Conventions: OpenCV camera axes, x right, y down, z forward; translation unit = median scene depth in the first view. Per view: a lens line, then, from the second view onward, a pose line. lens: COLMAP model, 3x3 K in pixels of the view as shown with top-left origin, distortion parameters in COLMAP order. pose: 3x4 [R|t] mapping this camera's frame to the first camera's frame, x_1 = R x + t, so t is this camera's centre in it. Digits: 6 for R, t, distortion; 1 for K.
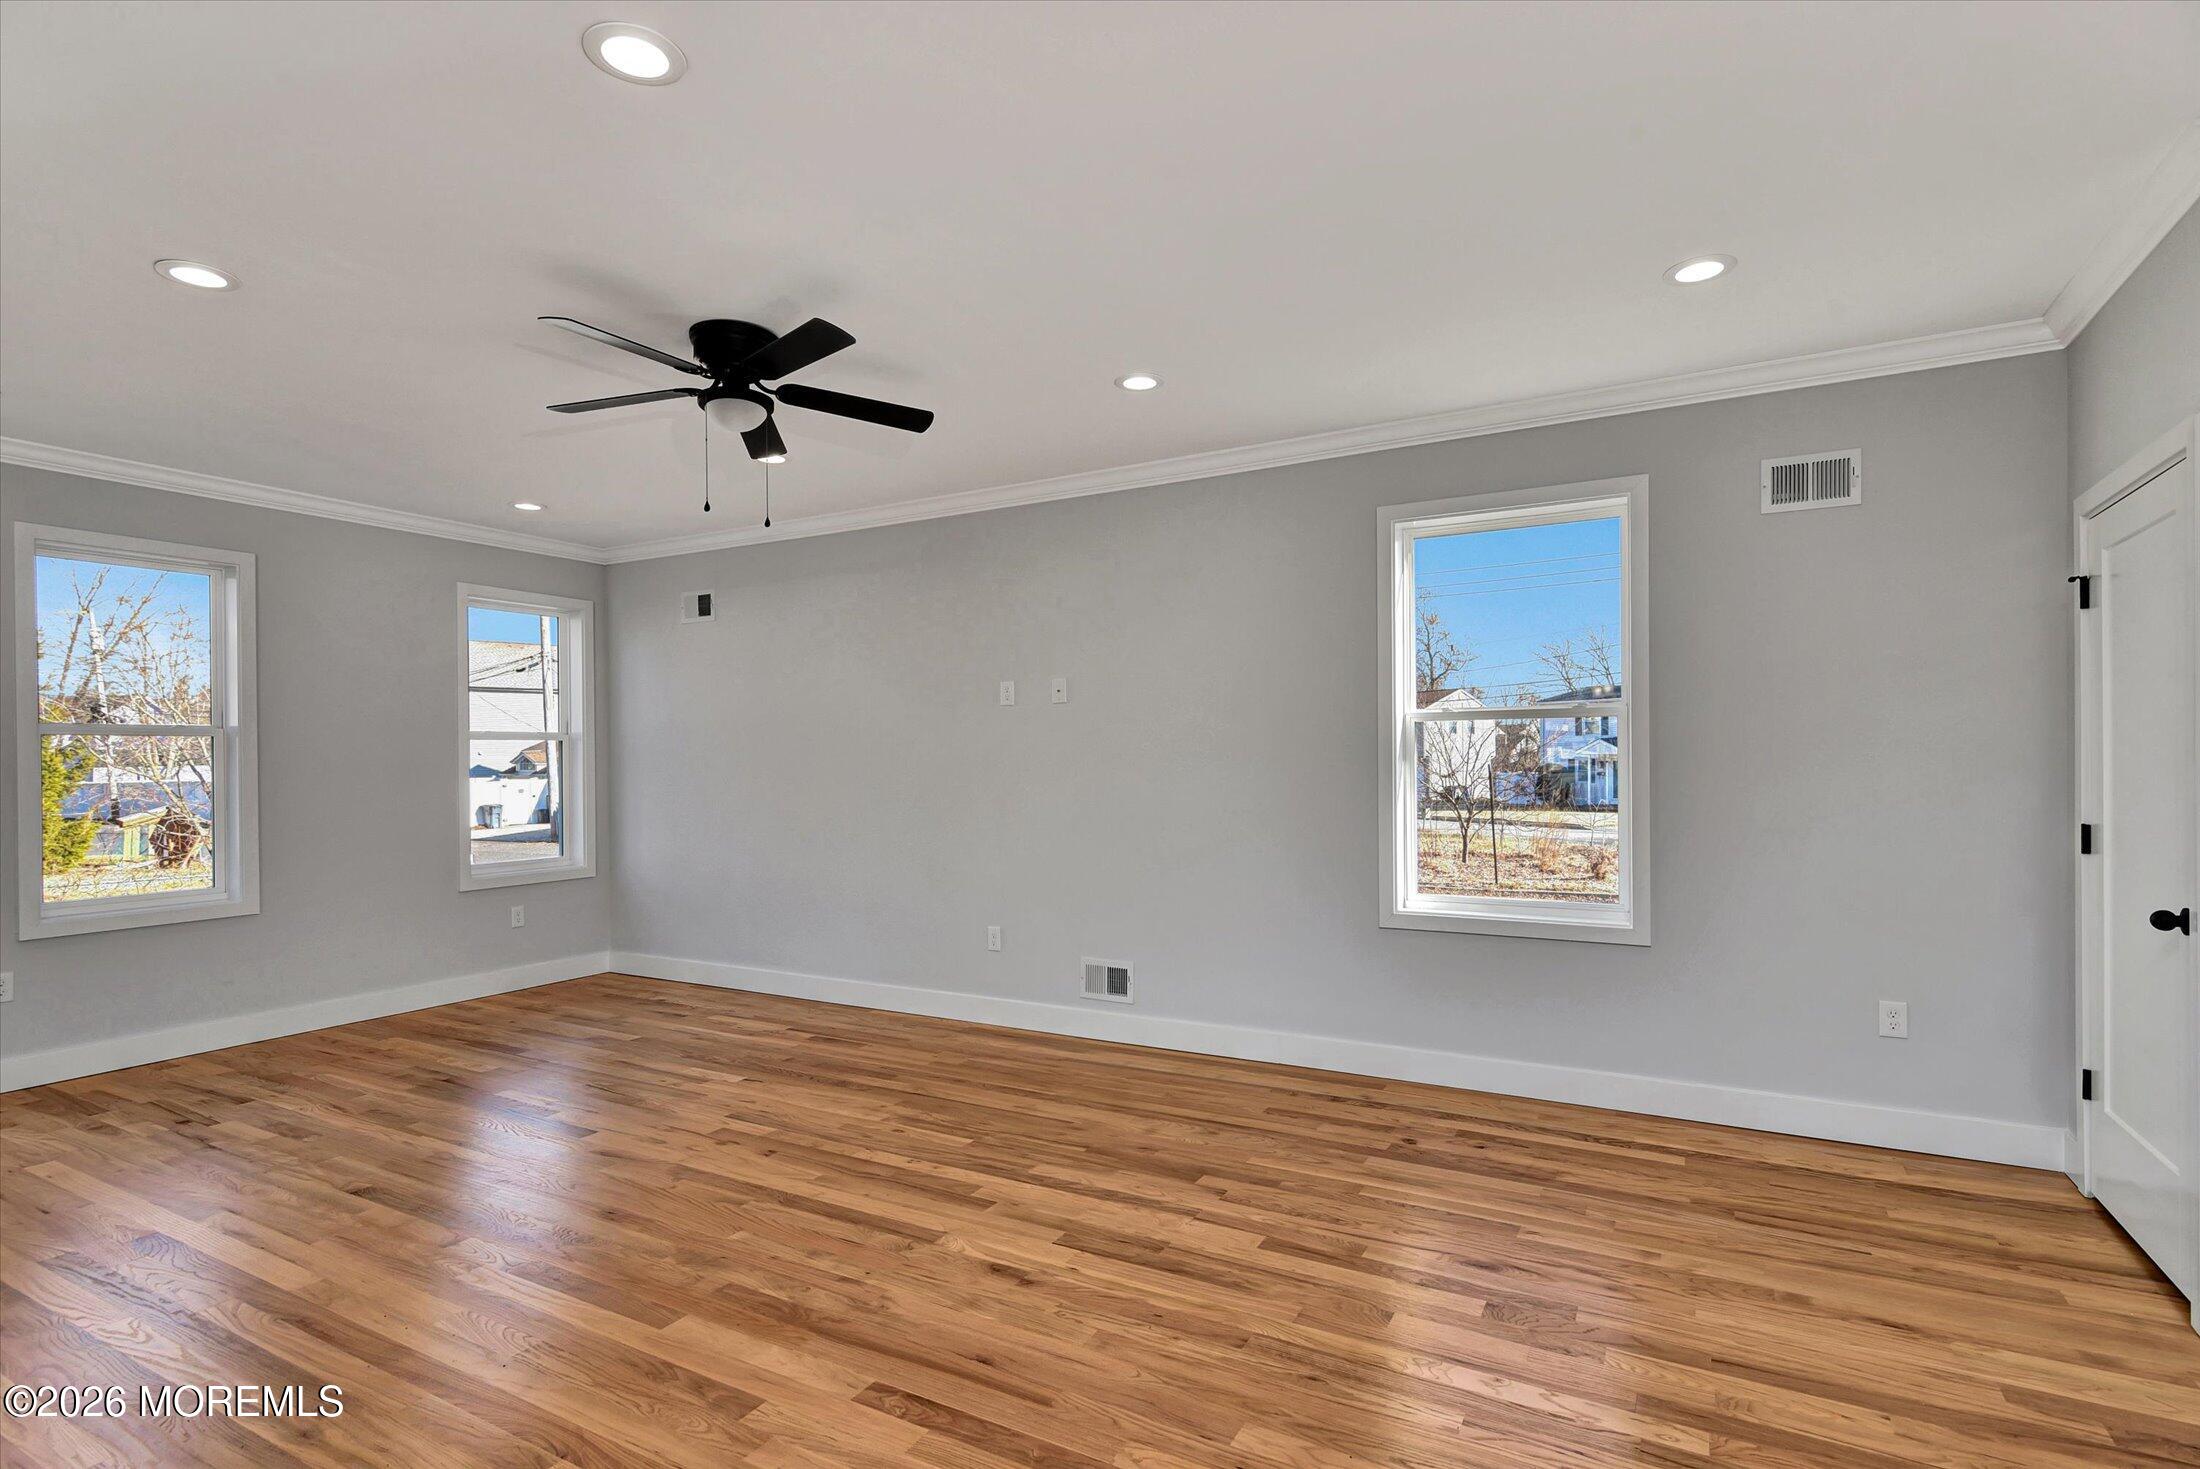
lens RADIAL K [[1075.4, 0, 1101.5], [0, 1075.4, 755.0], [0, 0, 1]] dist [0.004291, -0.000300]
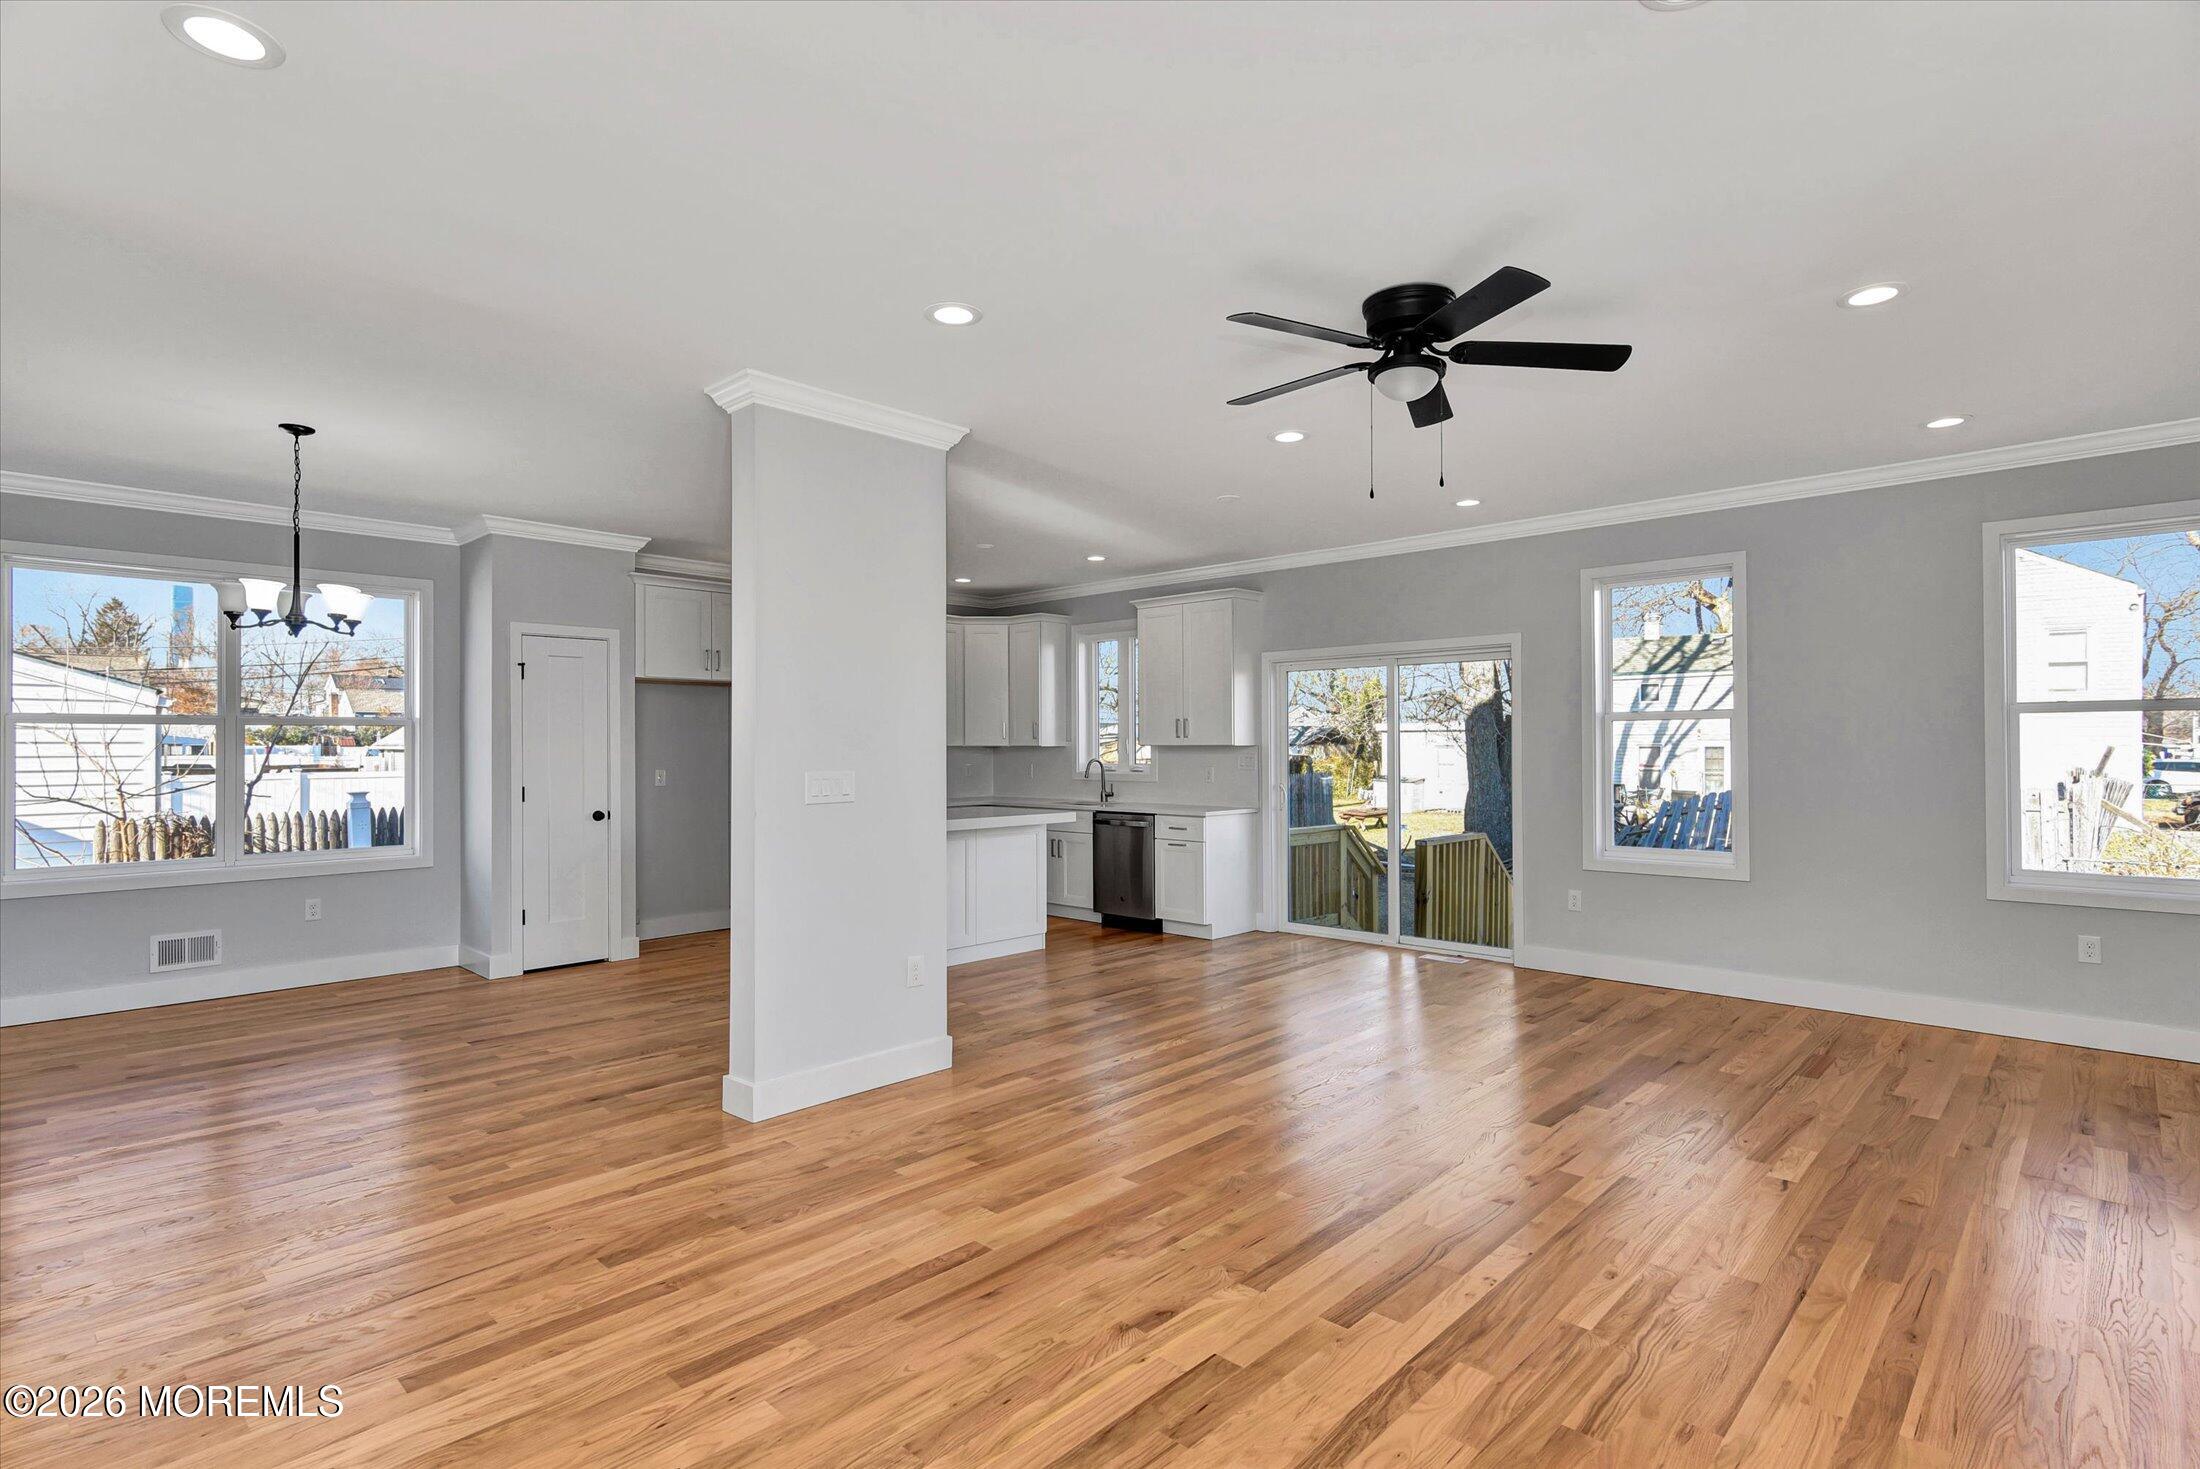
lens RADIAL K [[1061.9, 0, 1103.4], [0, 1061.9, 736.1], [0, 0, 1]] dist [0.002561, 0.000307]
pose [[-0.242974, -0.001210, -0.970032, 0.555465], [0.009399, 0.999949, -0.003602, -0.003729], [0.969987, -0.009992, -0.242951, 0.834256]]
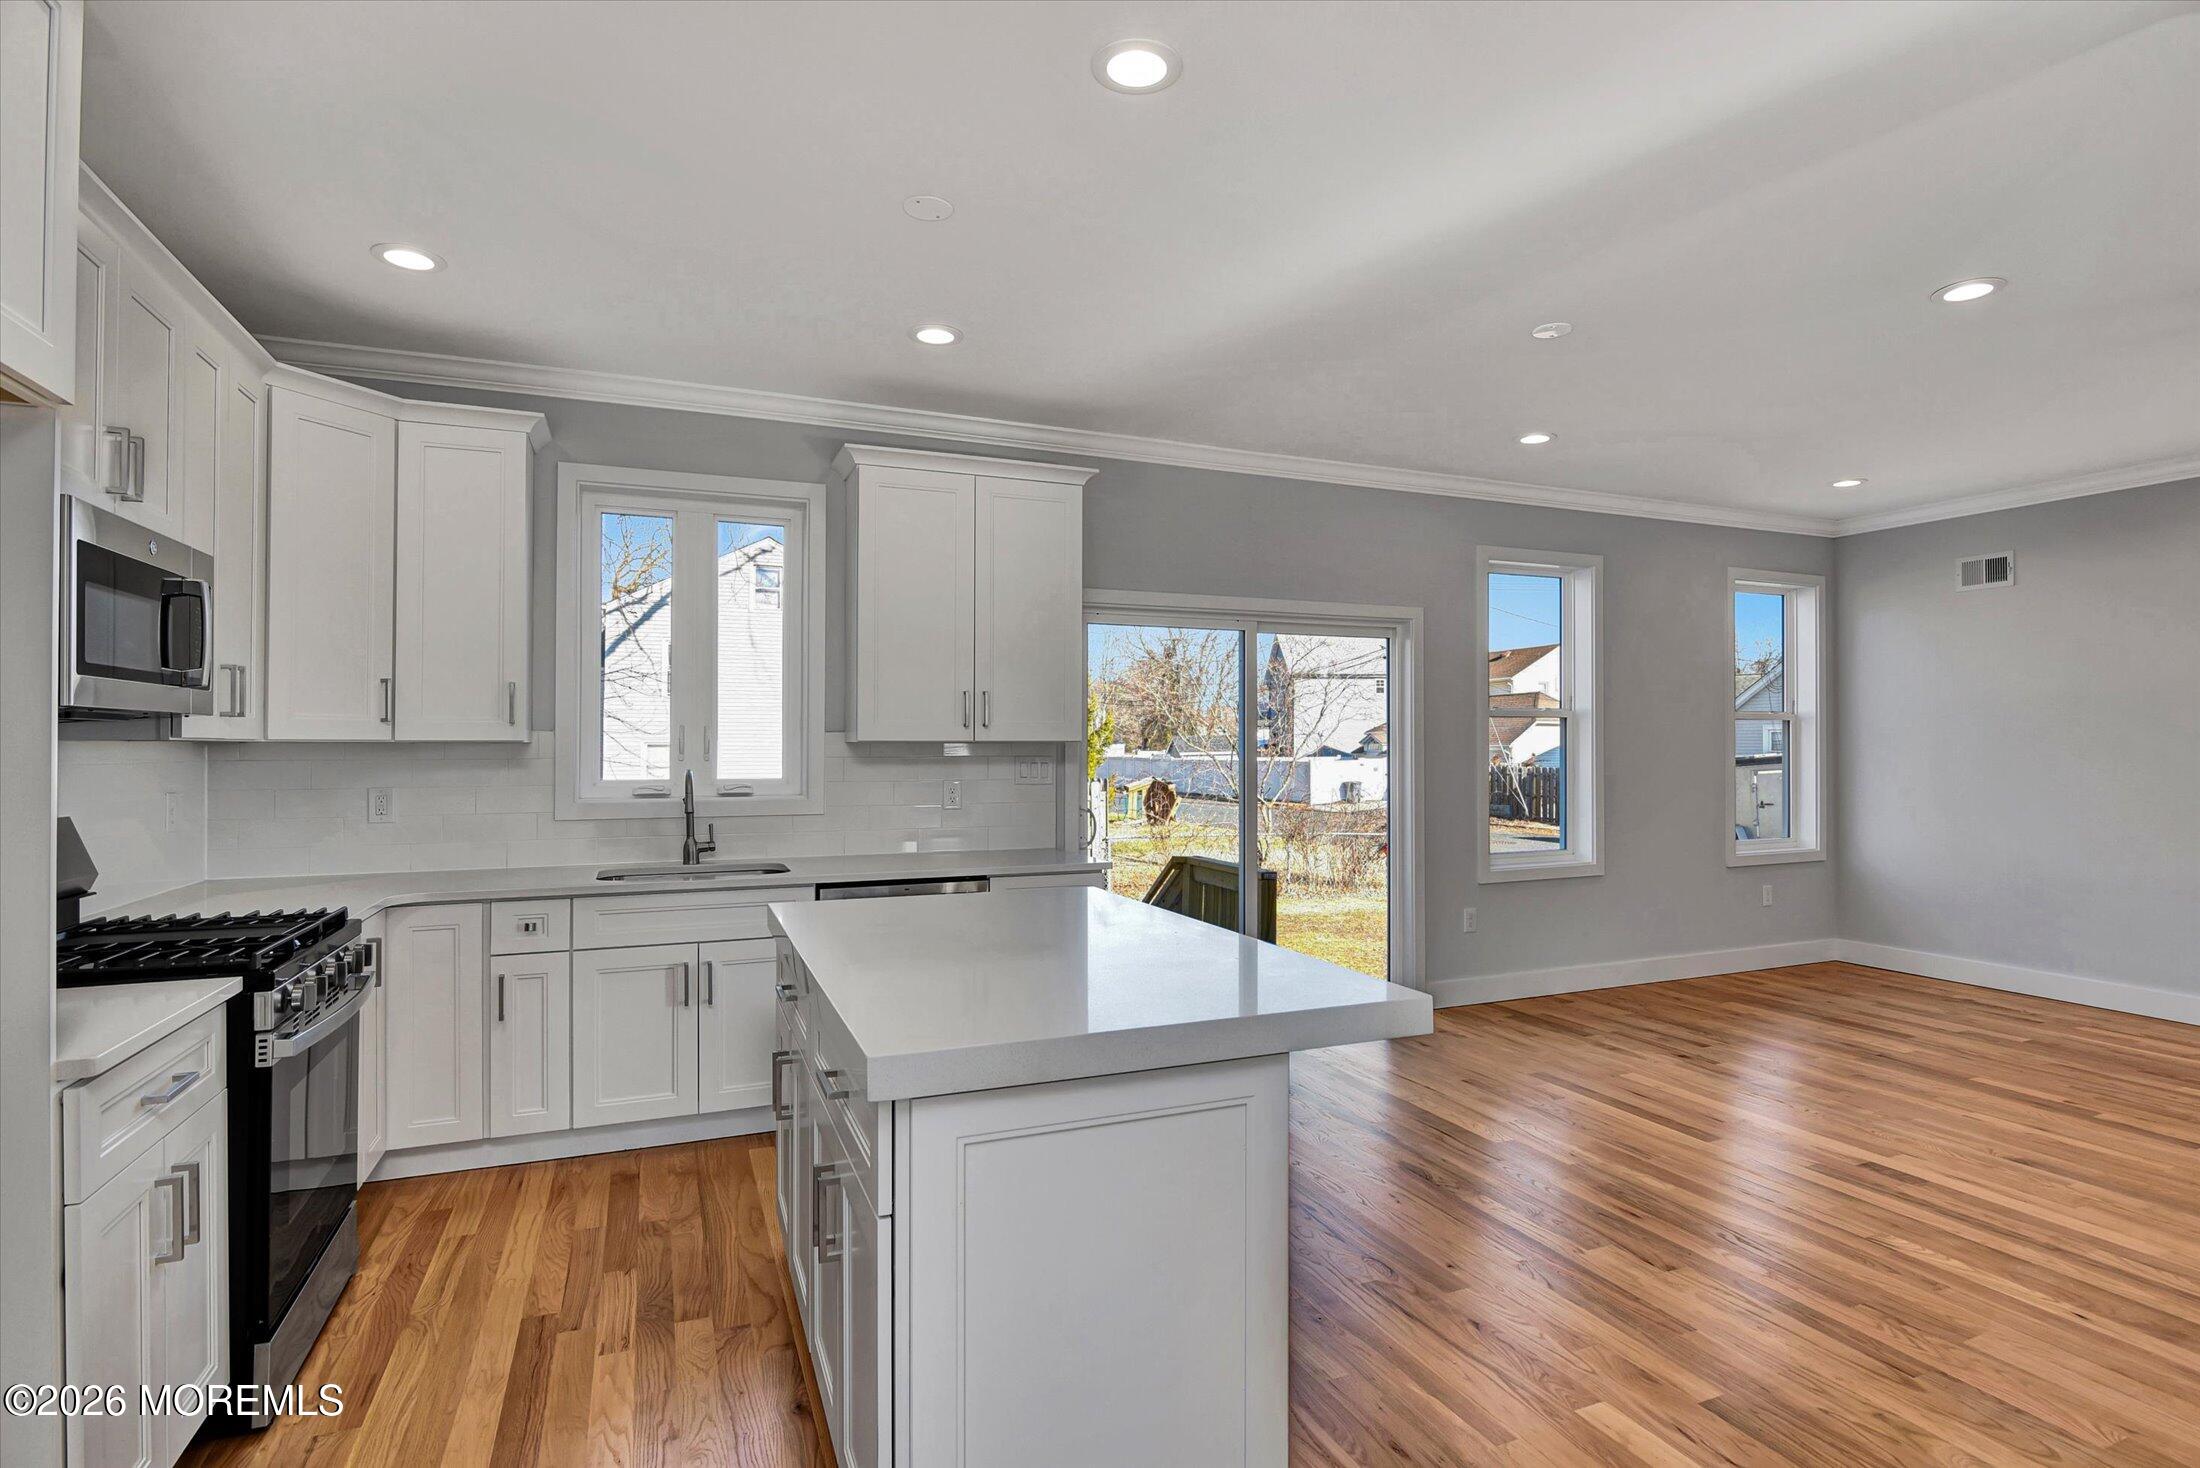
lens RADIAL K [[1106.3, 0, 1134.9], [0, 1106.3, 738.7], [0, 0, 1]] dist [-0.013320, 0.000611]
pose [[0.793301, 0.002141, -0.608826, -0.616007], [-0.001082, 0.999997, 0.002107, 0.002441], [0.608829, -0.001013, 0.793301, -0.285492]]
